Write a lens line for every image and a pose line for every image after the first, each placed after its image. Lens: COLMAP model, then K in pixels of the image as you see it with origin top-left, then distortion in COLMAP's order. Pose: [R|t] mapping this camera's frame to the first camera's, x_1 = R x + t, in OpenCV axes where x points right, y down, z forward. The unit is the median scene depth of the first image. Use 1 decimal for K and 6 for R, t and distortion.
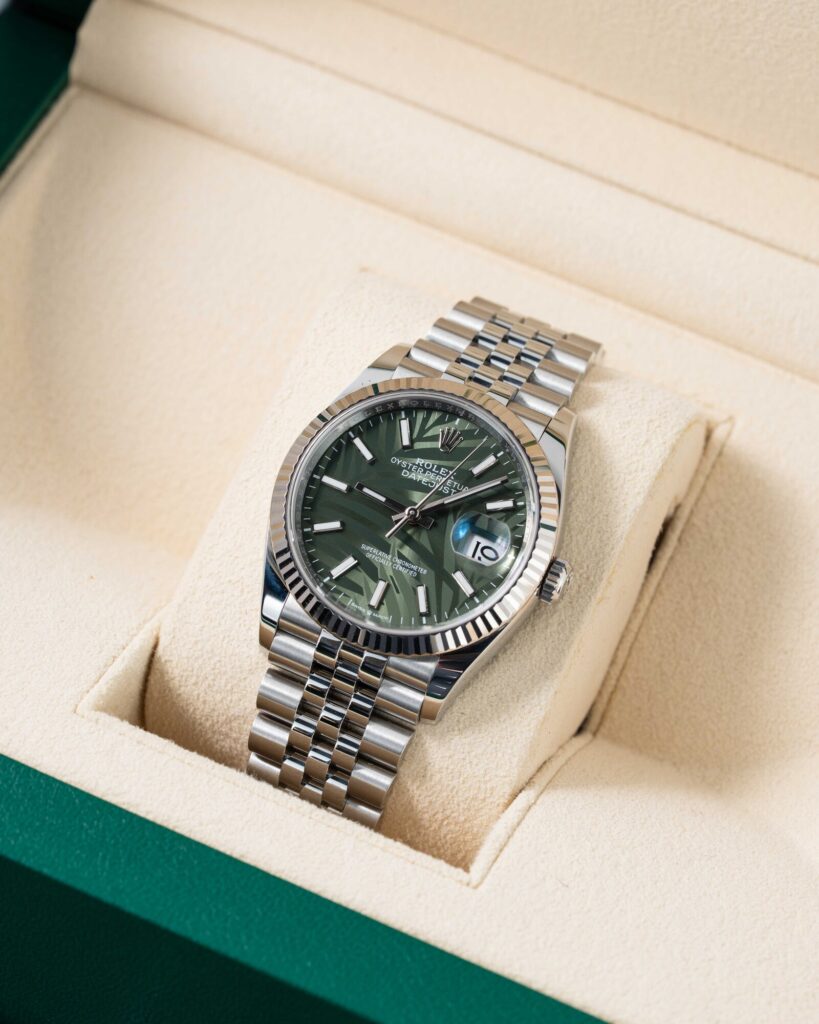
lens RADIAL K [[4153.3, 0, 409.5], [0, 4153.3, 512.0], [0, 0, 1]] dist [0.134389, -8.124540]
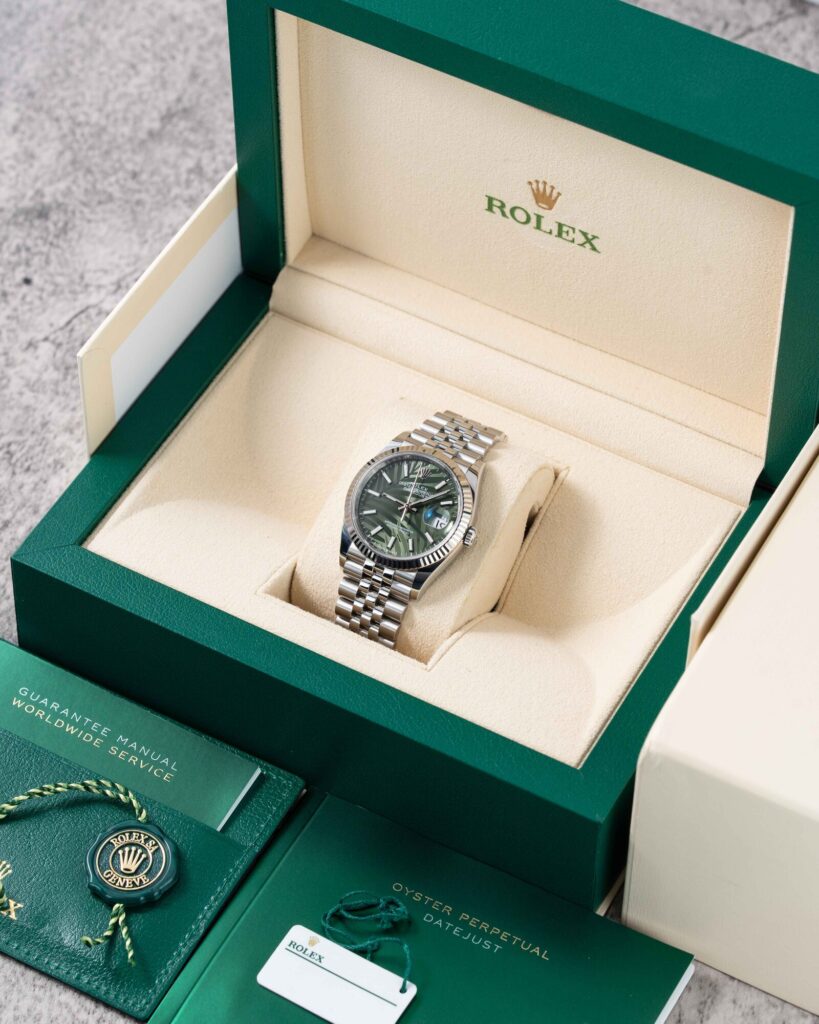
lens RADIAL K [[3363.4, 0, 409.5], [0, 3363.4, 512.0], [0, 0, 1]] dist [-0.005211, 0.173977]
pose [[0.996139, 0.006516, -0.087549, 0.157829], [-0.009276, 0.999472, -0.031151, 0.058840], [0.087300, 0.031843, 0.995673, -0.784496]]
